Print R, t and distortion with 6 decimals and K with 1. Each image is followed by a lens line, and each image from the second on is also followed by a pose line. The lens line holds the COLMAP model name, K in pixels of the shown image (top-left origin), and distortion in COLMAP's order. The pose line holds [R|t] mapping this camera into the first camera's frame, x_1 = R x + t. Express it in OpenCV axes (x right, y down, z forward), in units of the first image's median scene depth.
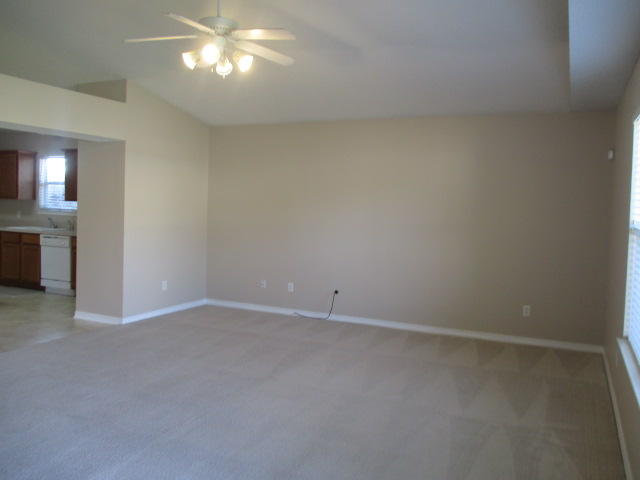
lens RADIAL K [[533.4, 0, 331.1], [0, 533.4, 235.0], [0, 0, 1]] dist [-0.028379, 0.008457]
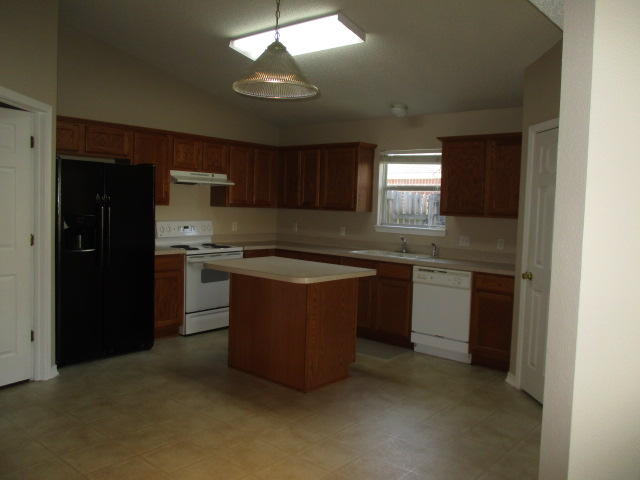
lens RADIAL K [[533.4, 0, 331.1], [0, 533.4, 235.0], [0, 0, 1]] dist [-0.028379, 0.008457]
pose [[0.966005, 0.016555, -0.257994, -0.472452], [-0.017989, 0.999833, -0.003200, -0.035233], [0.257898, 0.007733, 0.966141, 0.320747]]
